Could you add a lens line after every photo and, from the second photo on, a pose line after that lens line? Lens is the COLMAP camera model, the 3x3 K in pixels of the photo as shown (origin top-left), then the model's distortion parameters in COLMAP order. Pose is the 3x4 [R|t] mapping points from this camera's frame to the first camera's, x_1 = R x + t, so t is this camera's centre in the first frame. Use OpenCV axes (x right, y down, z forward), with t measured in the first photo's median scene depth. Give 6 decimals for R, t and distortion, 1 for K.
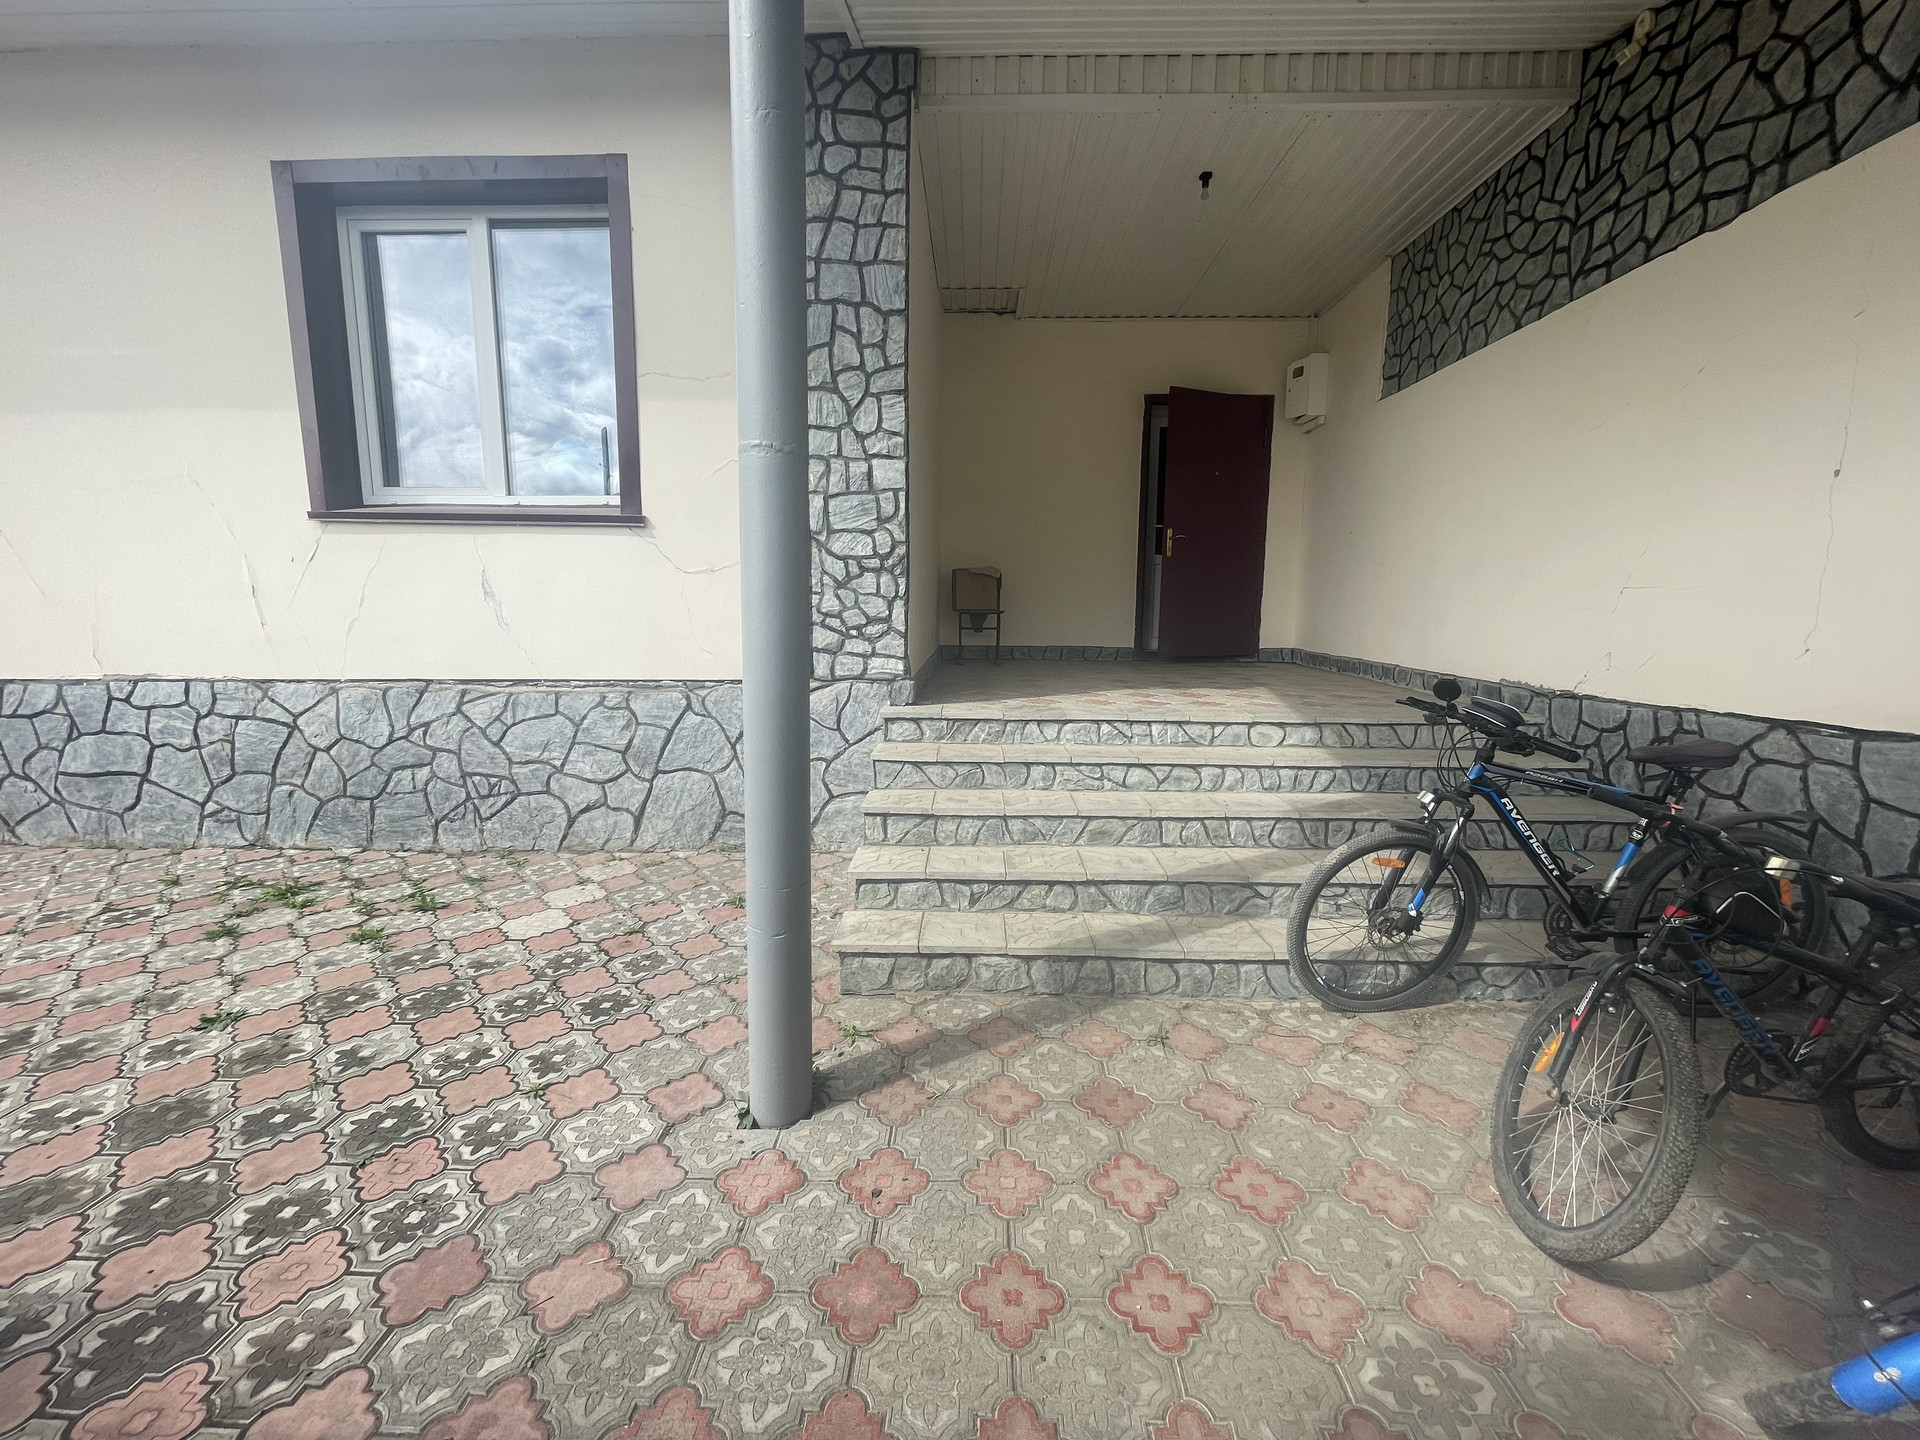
lens RADIAL K [[767.0, 0, 956.6], [0, 767.0, 717.7], [0, 0, 1]] dist [-0.000551, -0.000075]
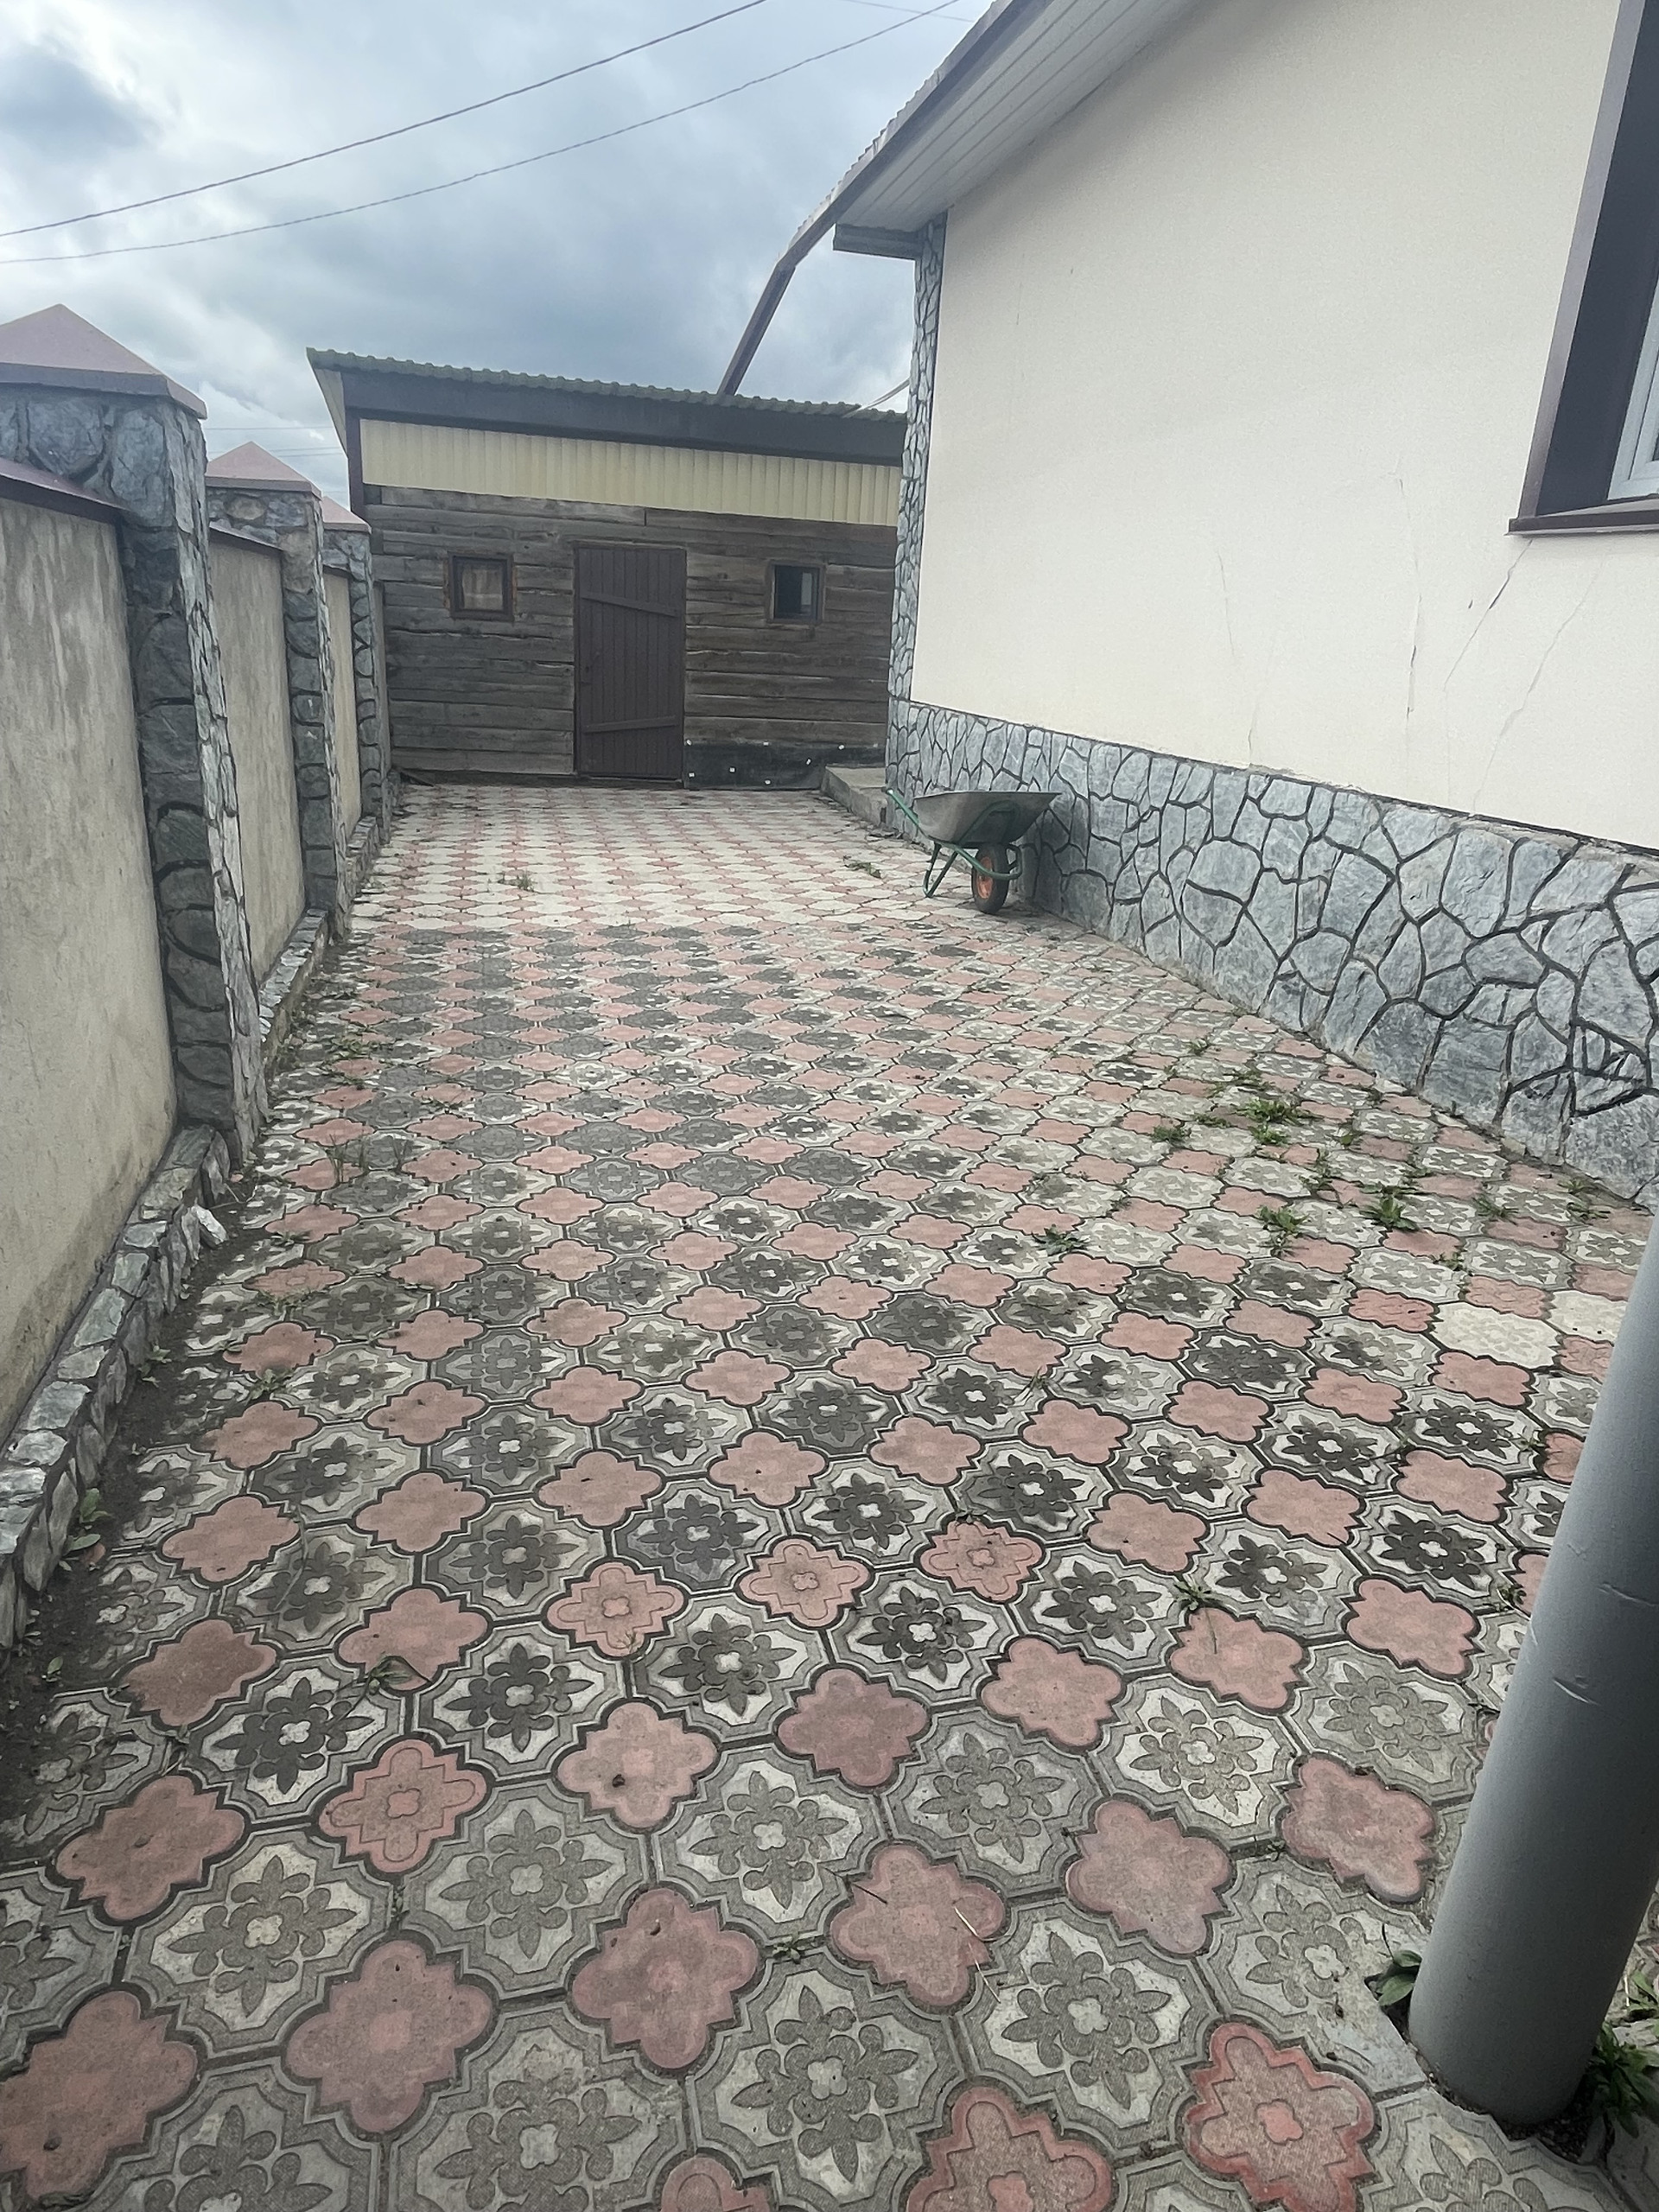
lens RADIAL K [[1324.0, 0, 830.4], [0, 1324.0, 1104.3], [0, 0, 1]] dist [0.001803, -0.004286]
pose [[0.281409, 0.334733, -0.899312, 0.079978], [-0.188091, 0.938247, 0.290369, -0.052198], [0.940973, 0.087441, 0.326991, 0.254318]]
